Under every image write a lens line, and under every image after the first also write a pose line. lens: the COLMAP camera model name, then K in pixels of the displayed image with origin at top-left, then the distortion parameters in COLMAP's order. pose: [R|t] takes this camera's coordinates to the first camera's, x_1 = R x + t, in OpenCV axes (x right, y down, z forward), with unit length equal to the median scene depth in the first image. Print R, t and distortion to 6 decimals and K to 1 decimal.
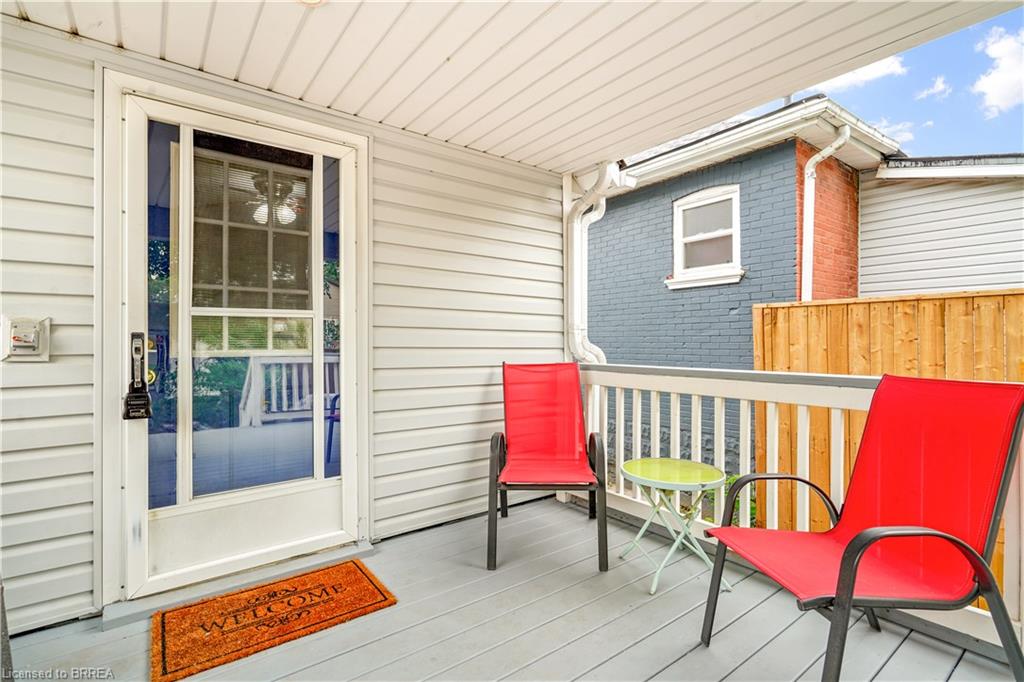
lens RADIAL K [[476.3, 0, 513.3], [0, 476.3, 336.9], [0, 0, 1]] dist [0.000337, -0.000674]
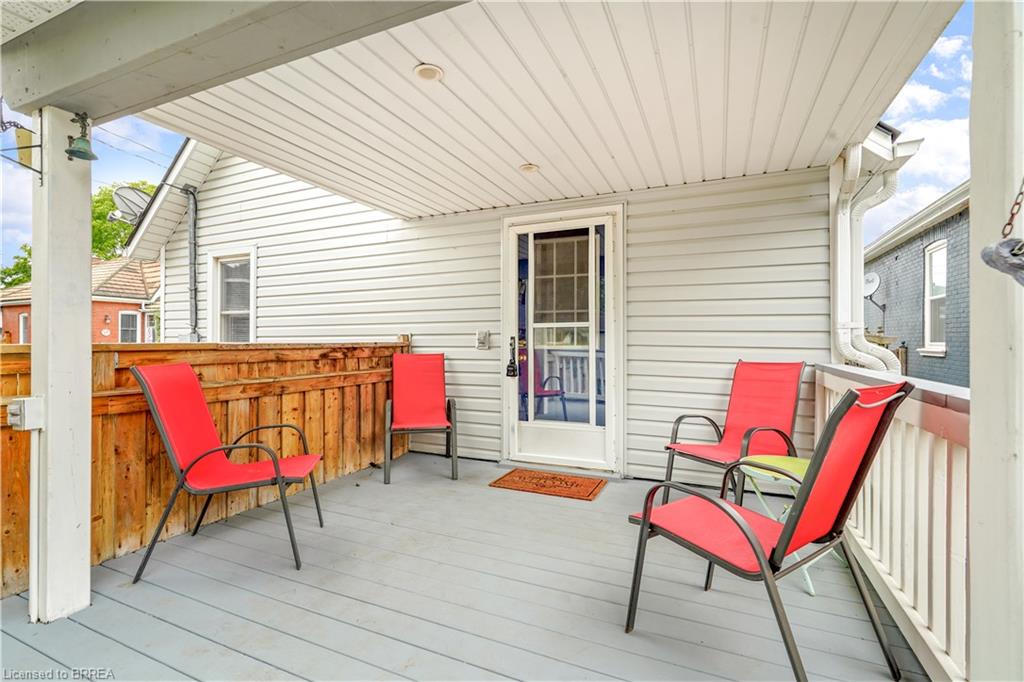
lens RADIAL K [[476.3, 0, 511.3], [0, 476.3, 342.8], [0, 0, 1]] dist [0.000337, -0.000674]
pose [[0.465998, 0.001156, -0.884785, 0.945555], [0.003034, 0.999991, 0.002905, 0.011409], [0.884781, -0.004038, 0.465990, -0.002860]]
